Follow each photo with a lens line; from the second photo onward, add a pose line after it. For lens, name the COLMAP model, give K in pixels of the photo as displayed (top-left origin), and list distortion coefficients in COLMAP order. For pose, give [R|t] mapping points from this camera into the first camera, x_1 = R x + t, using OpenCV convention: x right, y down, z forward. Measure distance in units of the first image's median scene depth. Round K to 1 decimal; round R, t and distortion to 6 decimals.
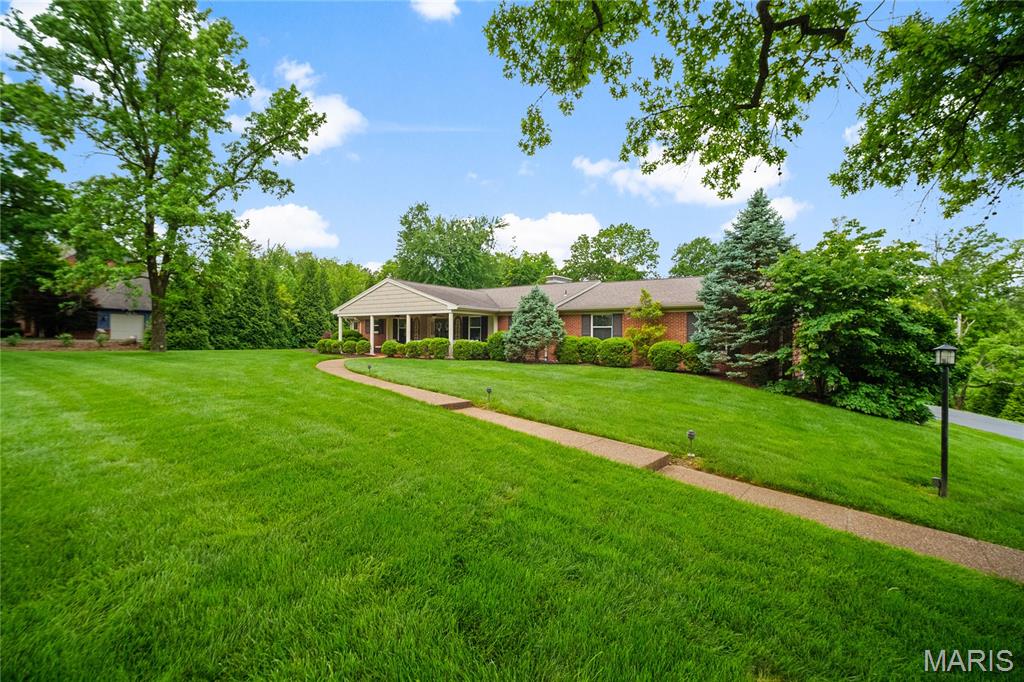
lens RADIAL K [[445.6, 0, 519.1], [0, 445.6, 336.7], [0, 0, 1]] dist [-0.010979, -0.000527]
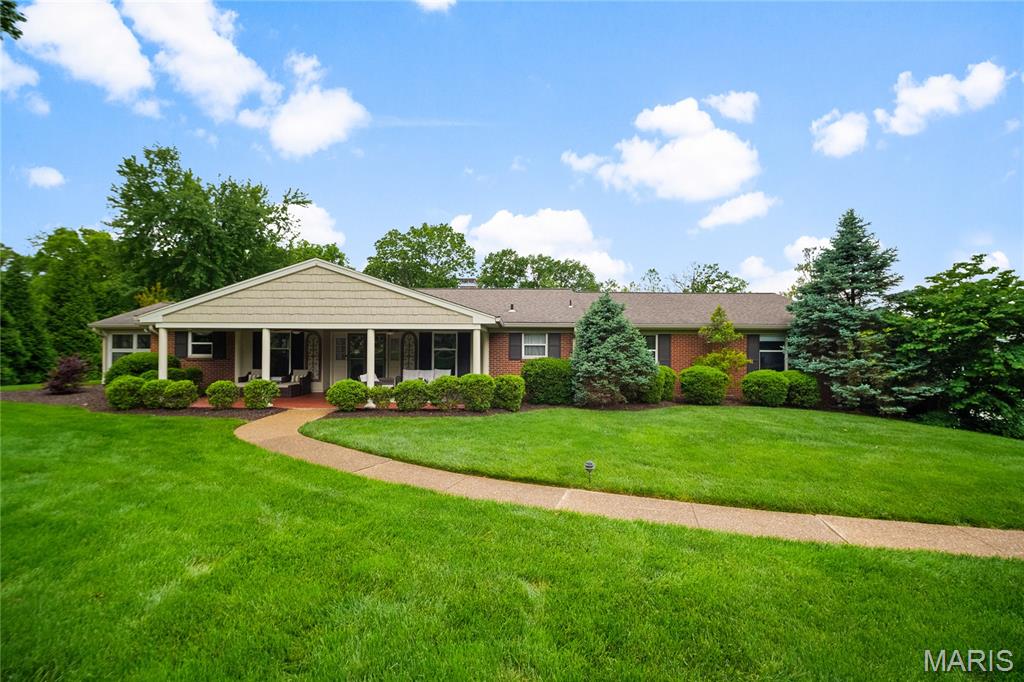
lens RADIAL K [[445.6, 0, 519.1], [0, 445.6, 336.7], [0, 0, 1]] dist [-0.010979, -0.000527]
pose [[0.821598, 0.005960, 0.570037, -0.400441], [0.001268, 0.999924, -0.012282, -0.032894], [-0.570067, 0.010814, 0.821527, 0.436151]]
